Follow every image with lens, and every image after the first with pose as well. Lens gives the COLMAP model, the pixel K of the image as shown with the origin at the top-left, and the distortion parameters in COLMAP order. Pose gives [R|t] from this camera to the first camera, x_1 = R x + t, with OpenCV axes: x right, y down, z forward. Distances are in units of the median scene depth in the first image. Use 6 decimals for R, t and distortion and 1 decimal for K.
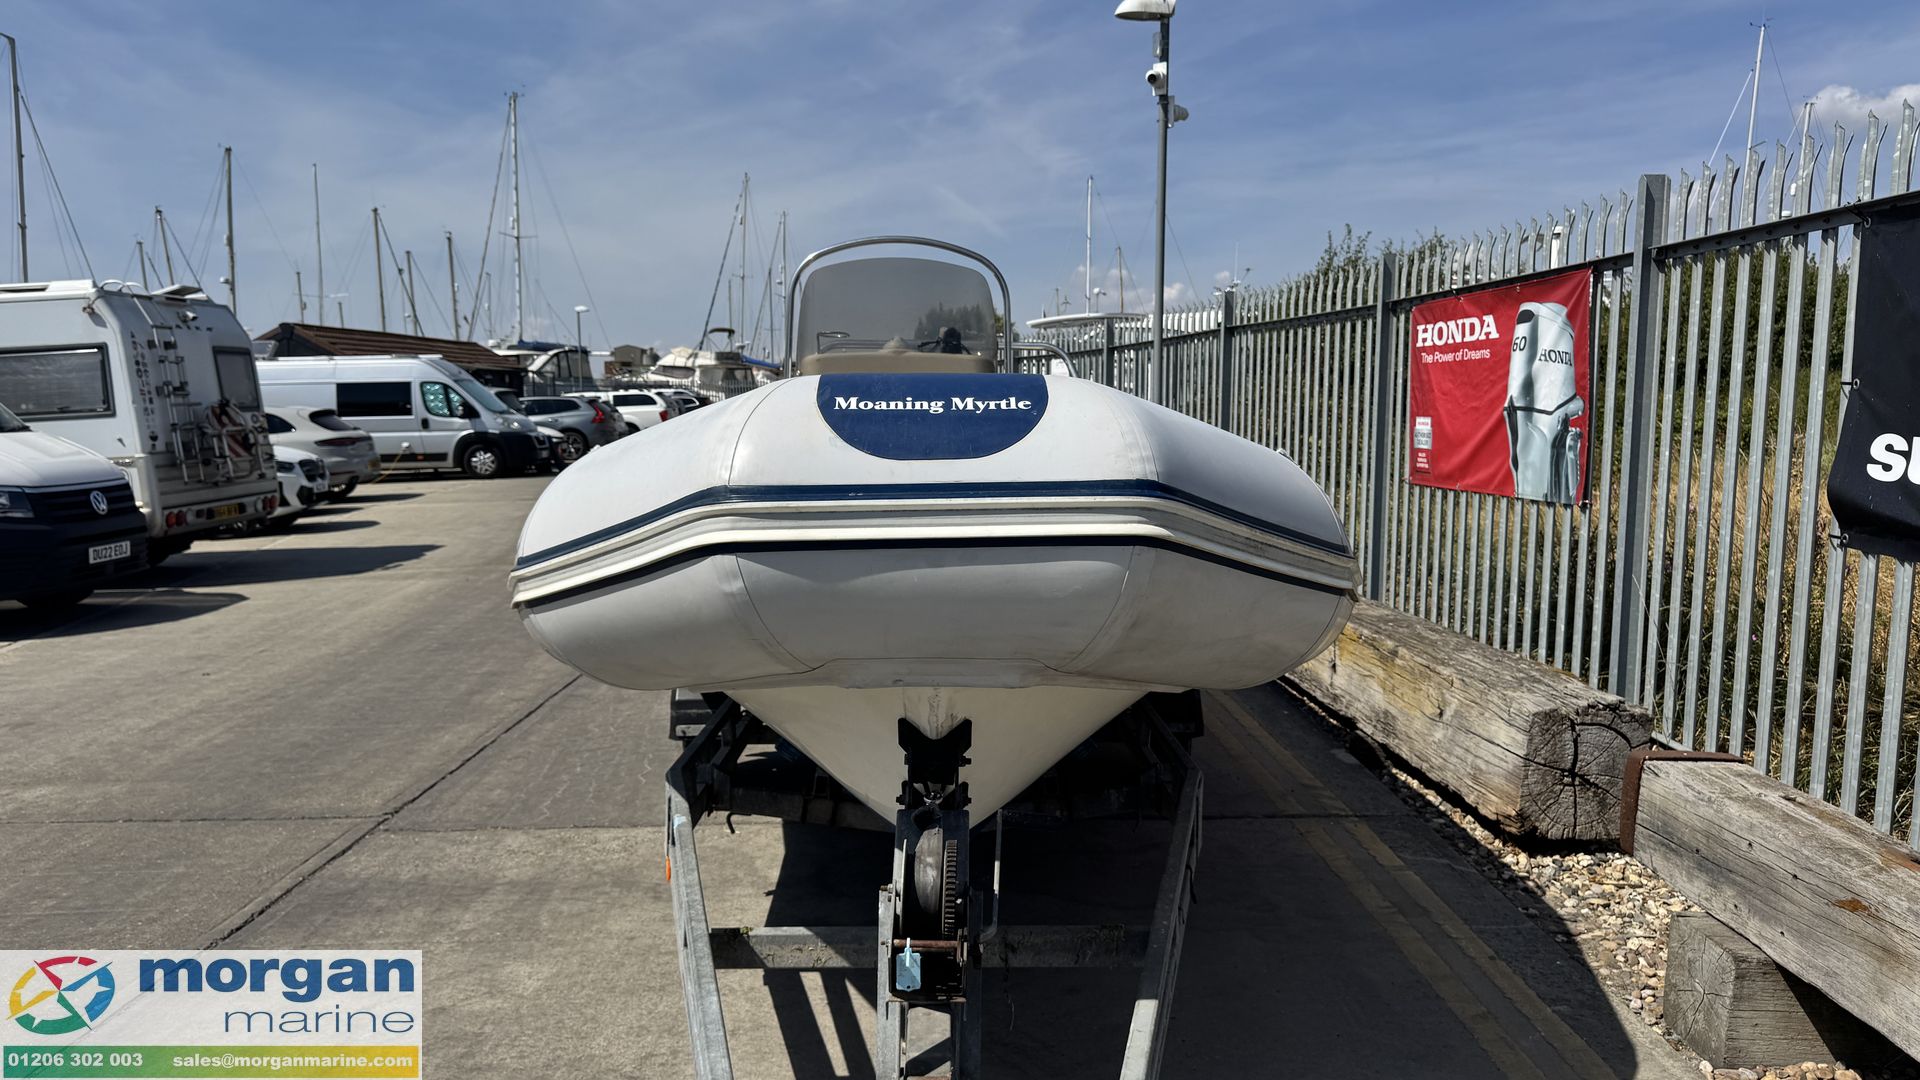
lens RADIAL K [[1350.0, 0, 964.8], [0, 1350.0, 536.5], [0, 0, 1]] dist [0.052035, -0.062185]
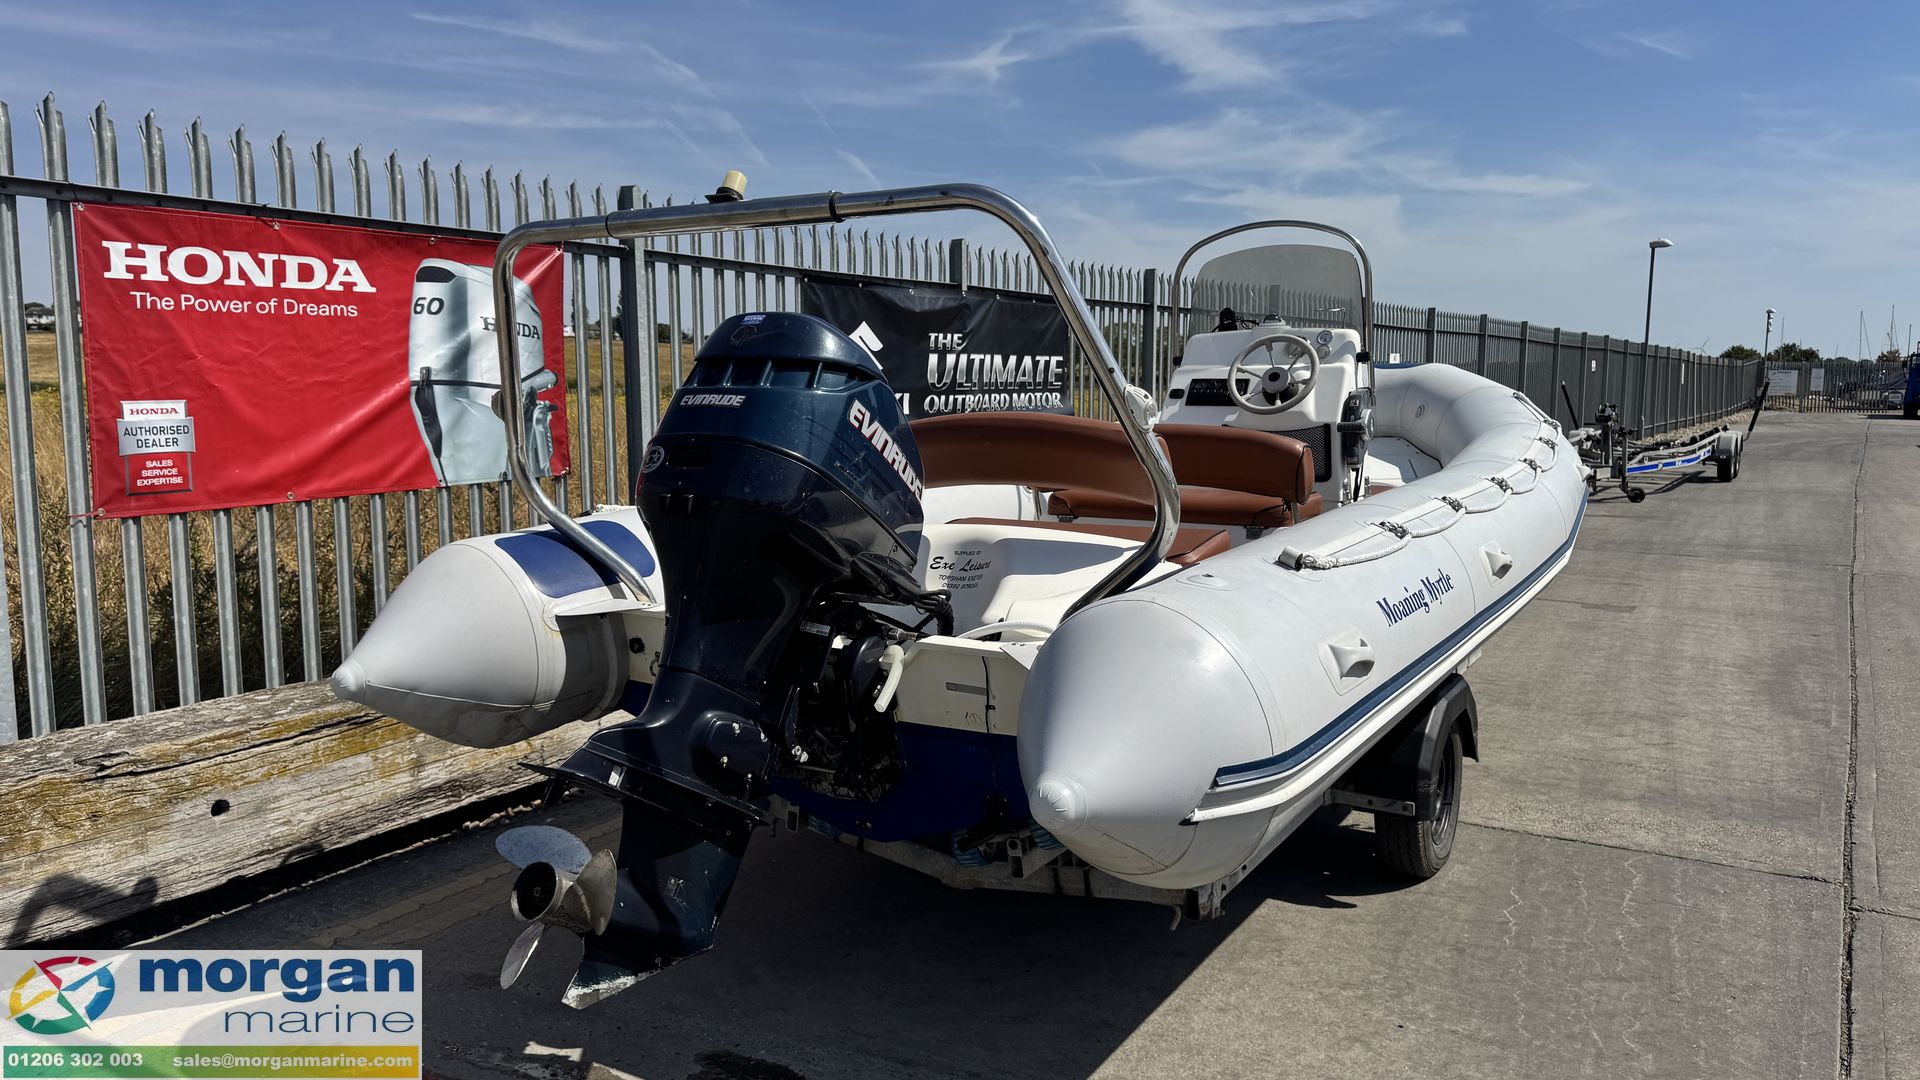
lens RADIAL K [[1345.6, 0, 960.0], [0, 1345.6, 540.0], [0, 0, 1]] dist [0.135557, -0.236942]
pose [[-0.836914, -0.065147, 0.543444, -0.185999], [0.055536, 0.977659, 0.202728, -0.084648], [-0.544510, 0.199847, -0.814598, 0.849659]]
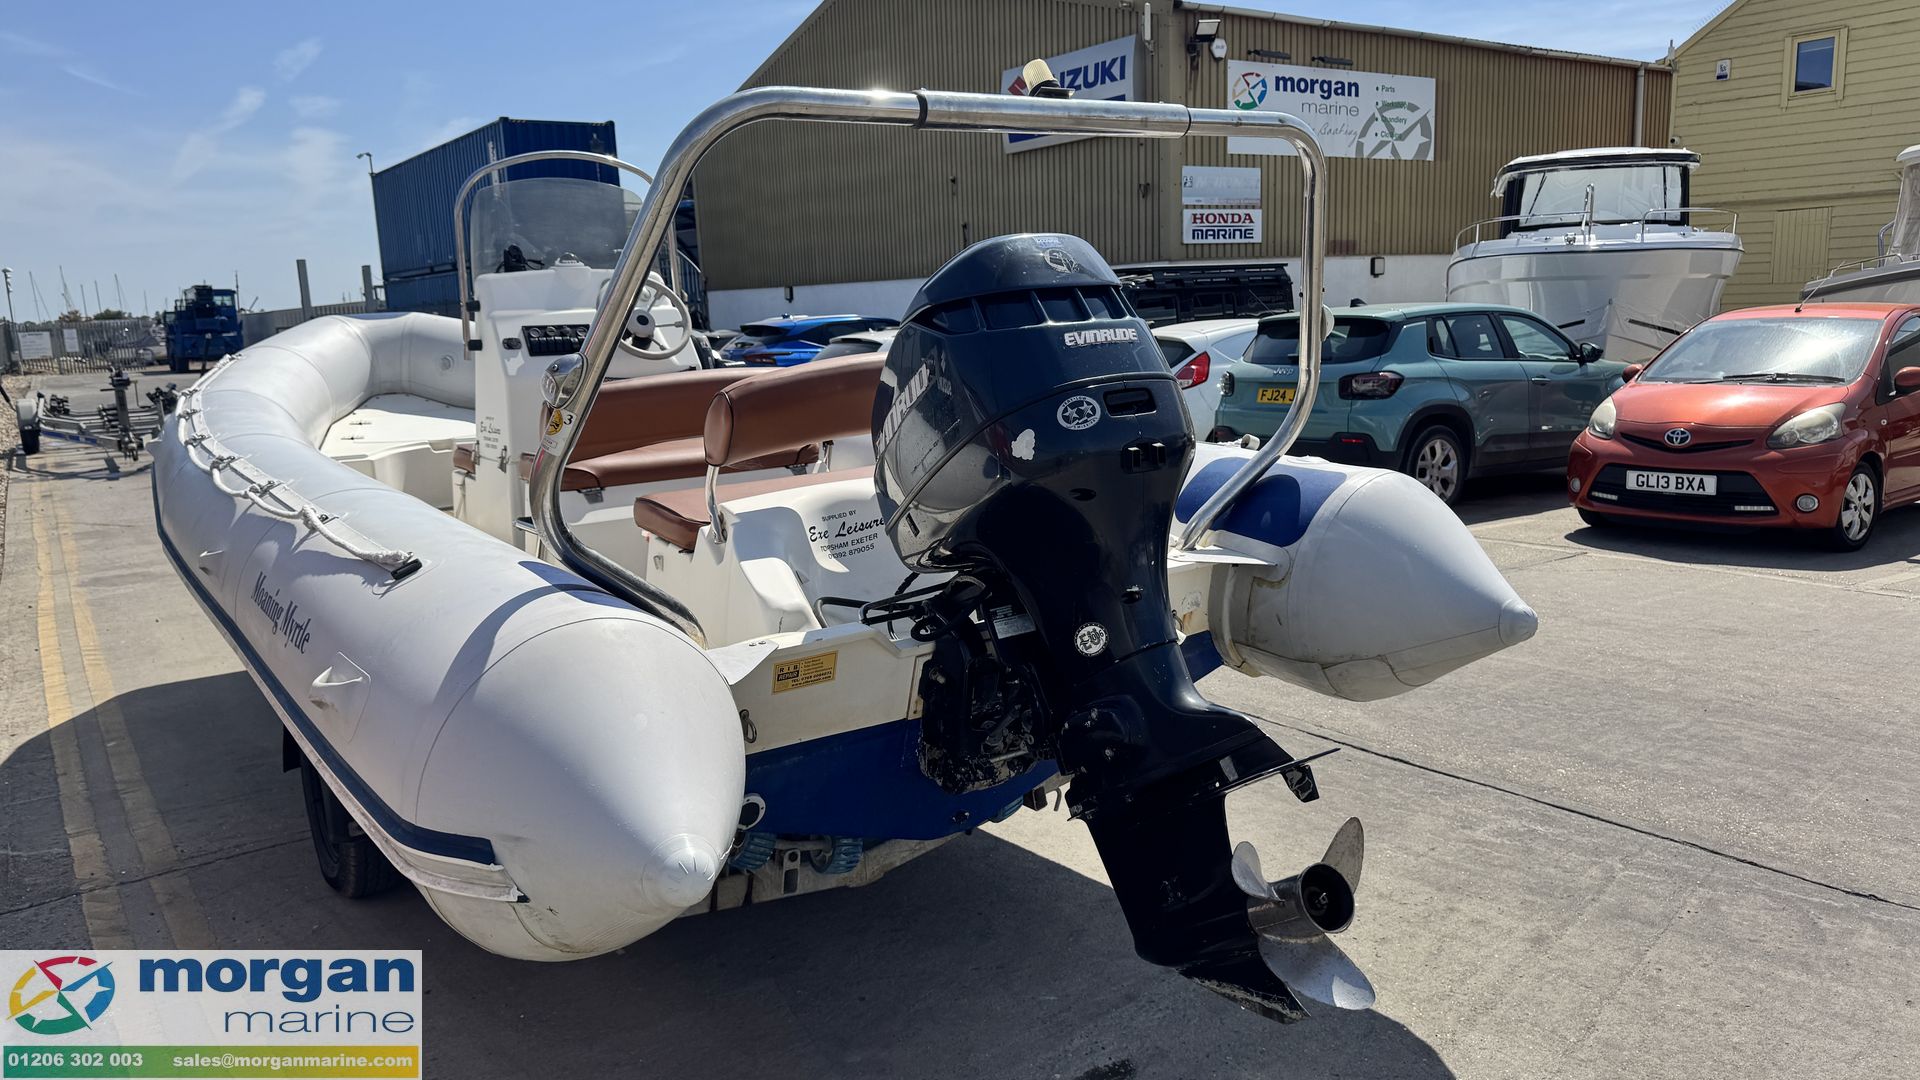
lens RADIAL K [[1347.2, 0, 962.6], [0, 1347.2, 549.3], [0, 0, 1]] dist [0.088464, -0.120829]
pose [[-0.826895, 0.136581, -0.545519, 0.121594], [-0.014496, 0.964559, 0.263469, -0.084923], [0.562170, 0.225769, -0.795609, 0.830292]]
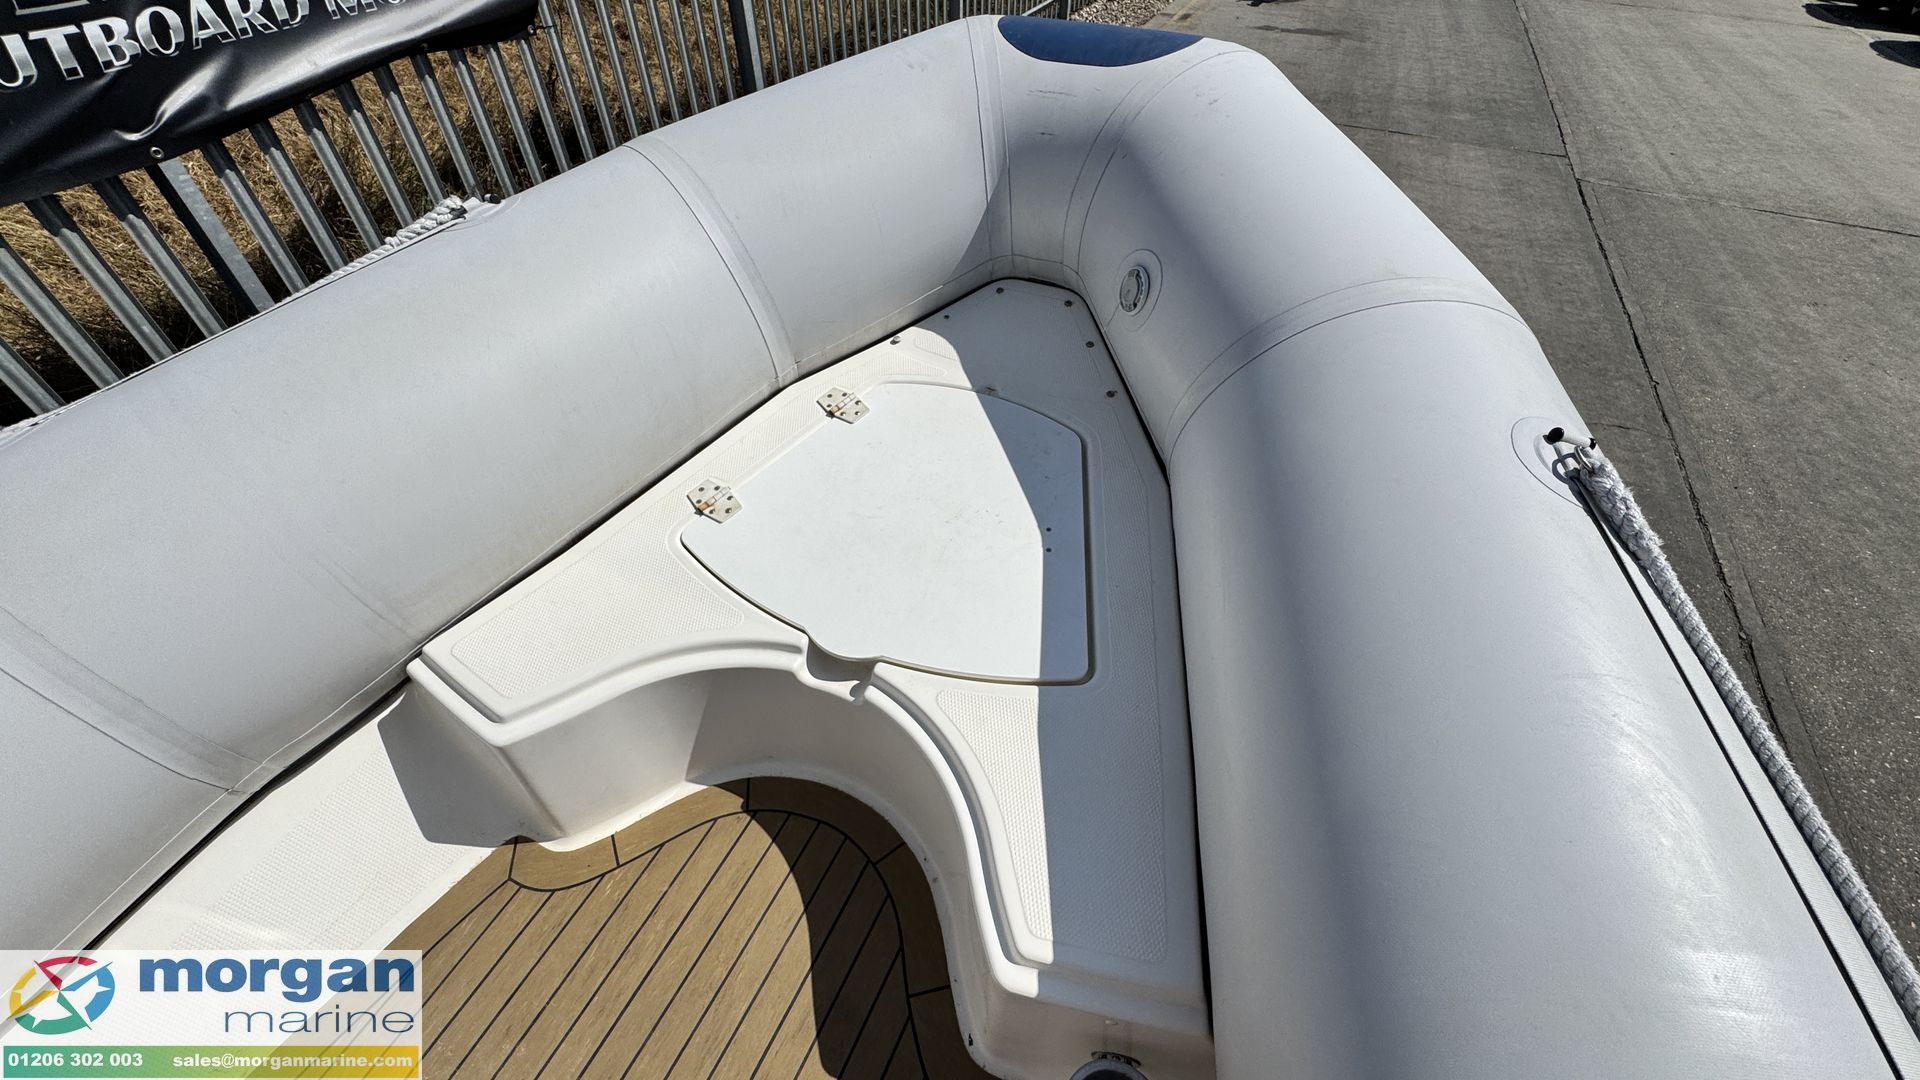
lens RADIAL K [[766.5, 0, 959.8], [0, 766.5, 534.8], [0, 0, 1]] dist [-0.002975, 0.000090]
pose [[-0.911475, -0.299807, 0.281655, -0.040875], [0.026377, 0.640693, 0.767344, -0.064409], [-0.410509, 0.706844, -0.576067, 0.323044]]
